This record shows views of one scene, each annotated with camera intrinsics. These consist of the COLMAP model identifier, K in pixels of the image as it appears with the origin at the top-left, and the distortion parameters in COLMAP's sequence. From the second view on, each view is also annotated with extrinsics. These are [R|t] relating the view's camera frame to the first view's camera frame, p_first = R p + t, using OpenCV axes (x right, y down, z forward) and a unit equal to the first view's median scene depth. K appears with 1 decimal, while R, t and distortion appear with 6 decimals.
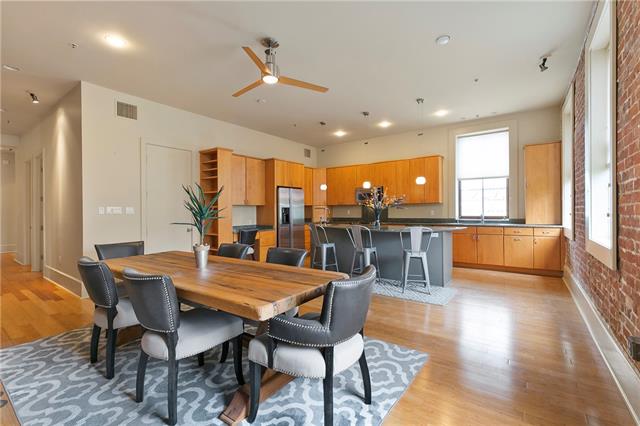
lens RADIAL K [[289.1, 0, 319.4], [0, 289.1, 212.4], [0, 0, 1]] dist [0.003644, 0.000255]
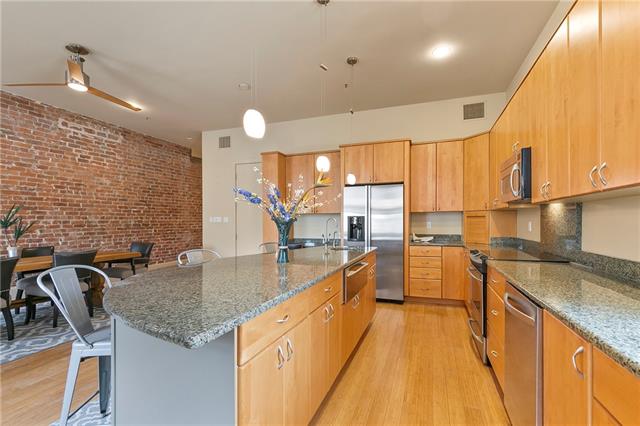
lens RADIAL K [[289.1, 0, 319.7], [0, 289.1, 213.7], [0, 0, 1]] dist [0.003644, 0.000255]
pose [[0.296576, 0.004891, -0.954997, 0.492405], [0.006881, 0.999950, 0.007258, -0.027973], [0.954985, -0.008724, 0.296527, 0.724653]]
